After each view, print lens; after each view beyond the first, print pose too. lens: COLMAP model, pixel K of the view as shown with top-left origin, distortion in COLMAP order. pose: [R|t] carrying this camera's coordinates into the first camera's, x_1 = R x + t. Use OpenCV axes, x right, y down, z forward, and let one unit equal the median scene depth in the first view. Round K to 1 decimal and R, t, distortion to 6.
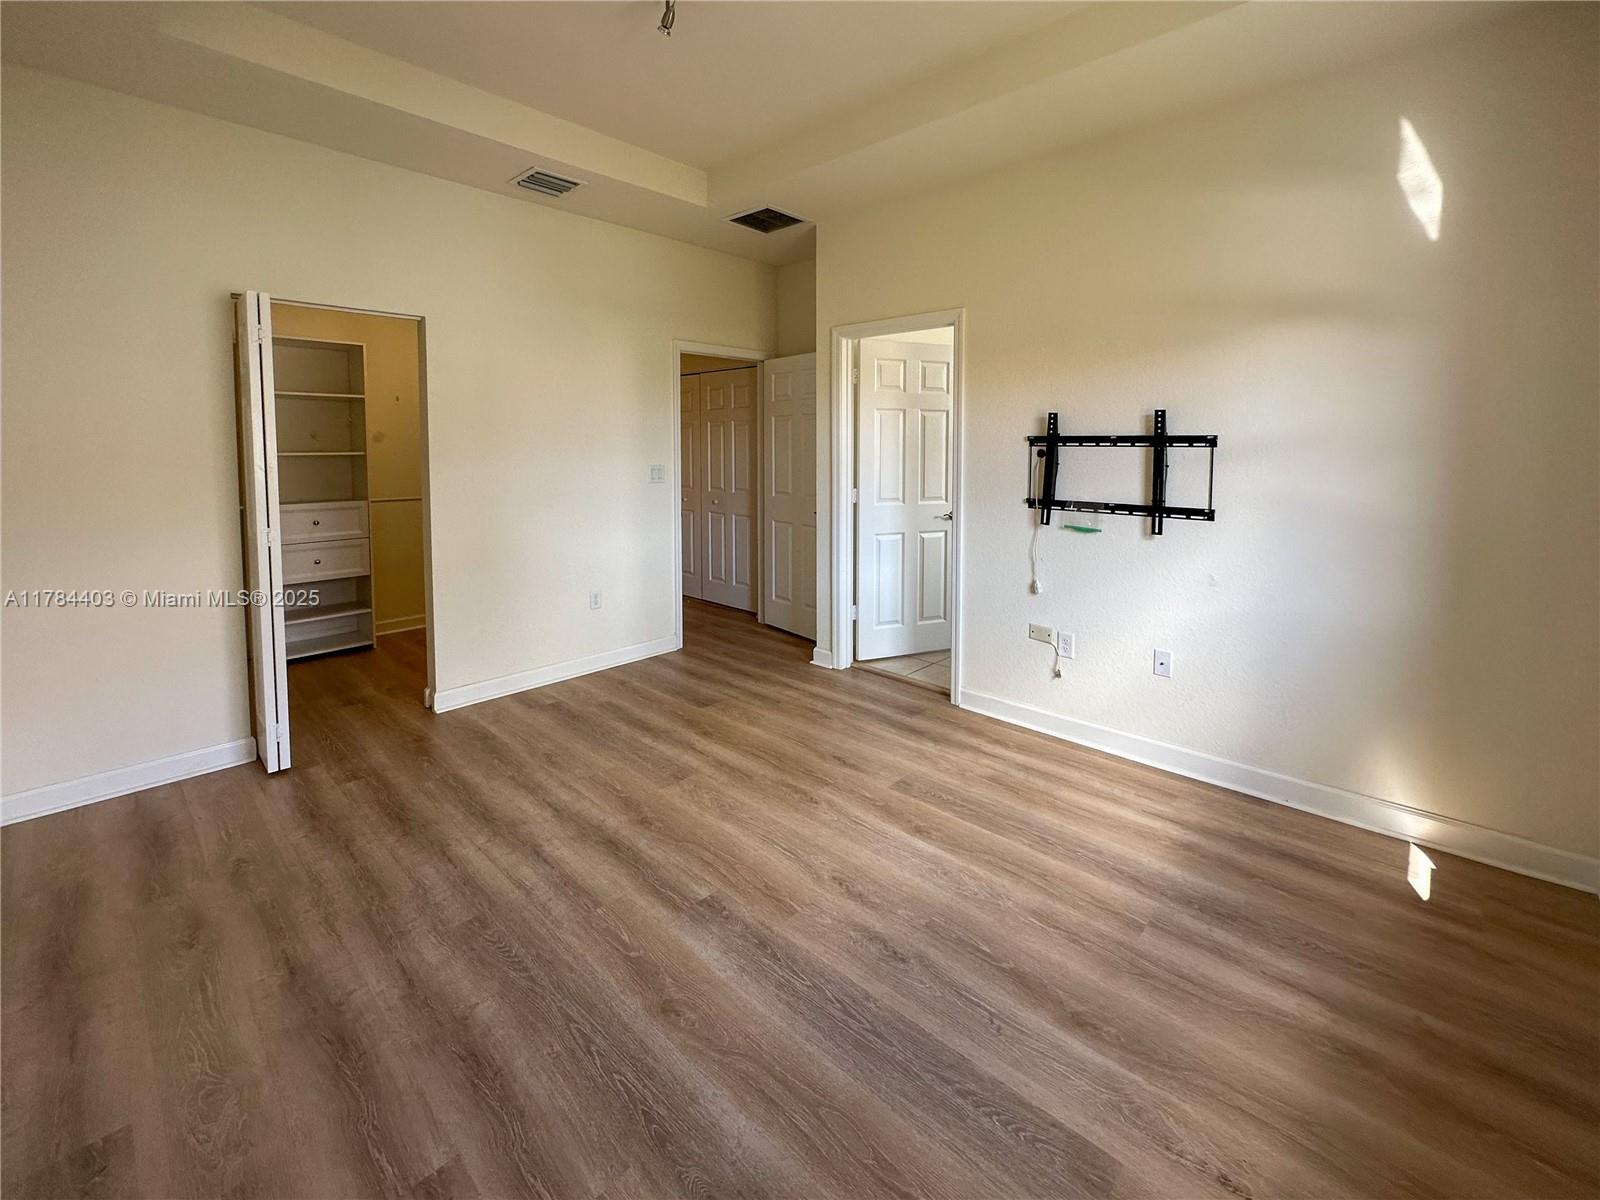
lens RADIAL K [[670.5, 0, 800.0], [0, 670.5, 600.0], [0, 0, 1]] dist [-0.000104, -0.000161]
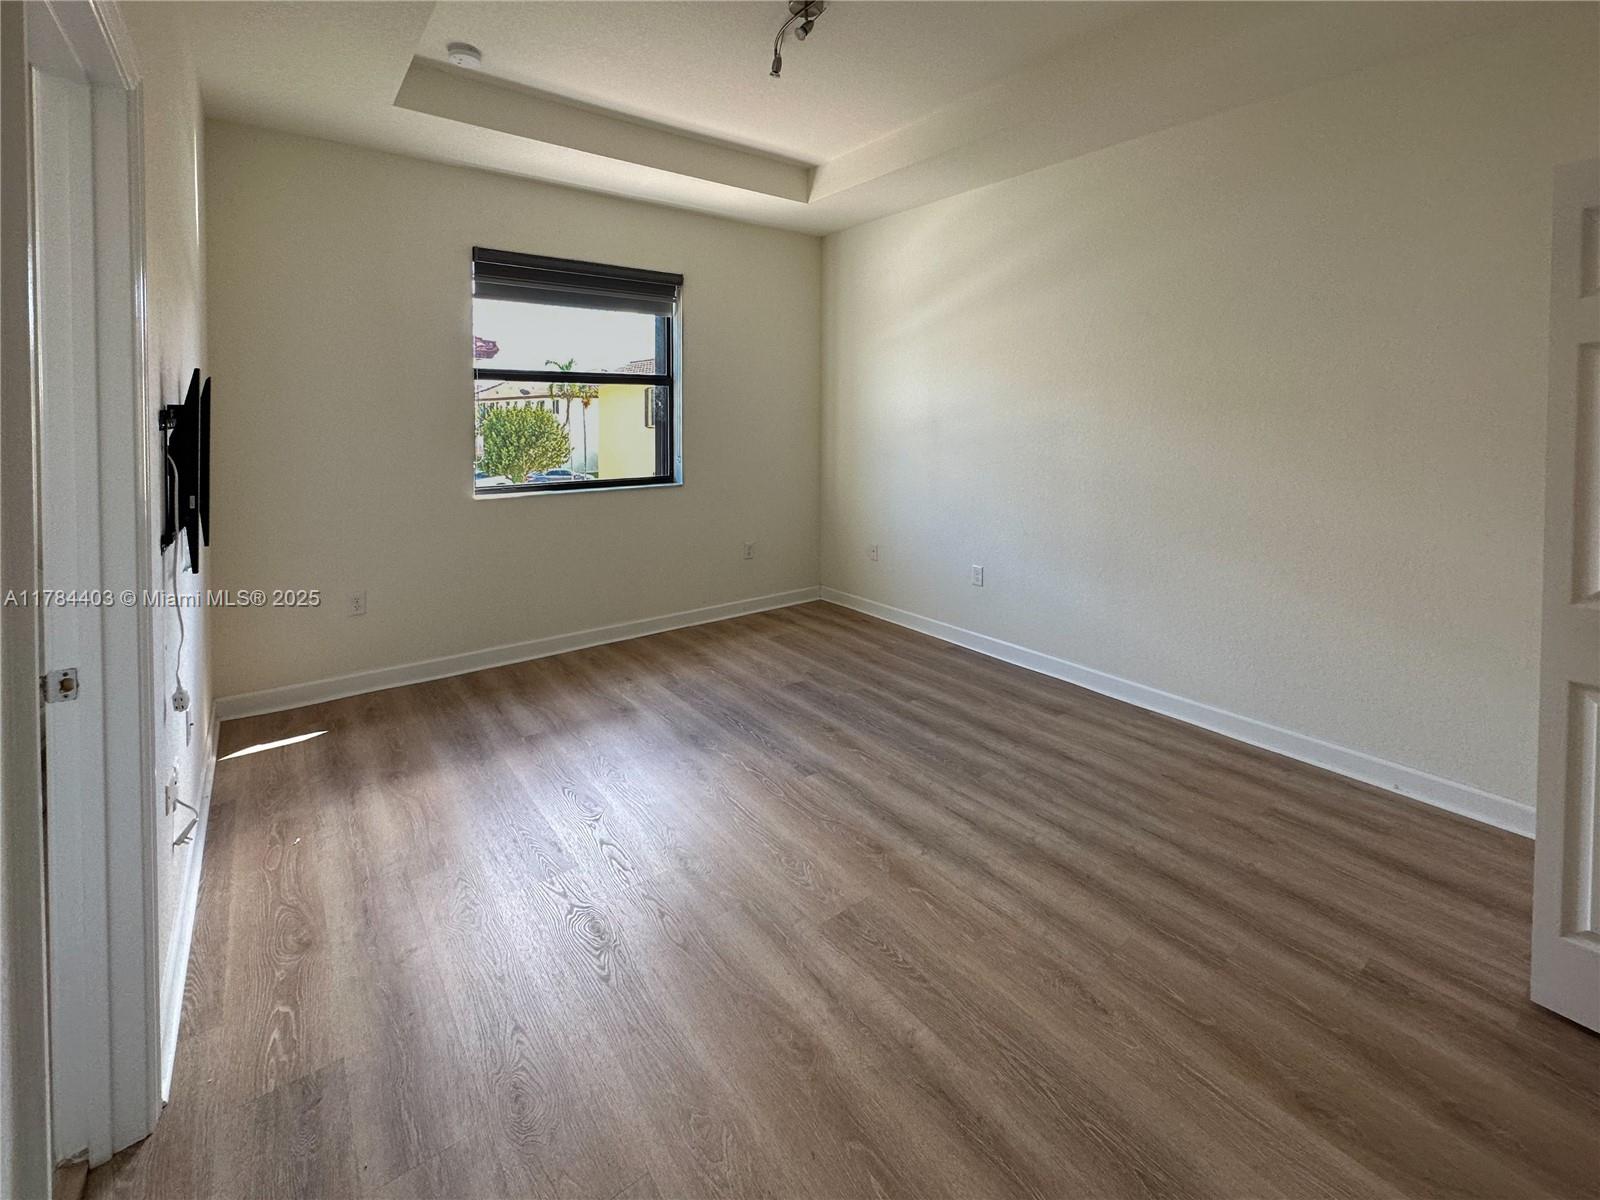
lens RADIAL K [[670.5, 0, 800.0], [0, 670.5, 600.0], [0, 0, 1]] dist [-0.000104, -0.000161]
pose [[-0.988314, -0.042650, 0.146344, -0.260987], [0.032870, 0.877841, 0.477823, -0.411956], [-0.148846, 0.477050, -0.866180, 1.720836]]
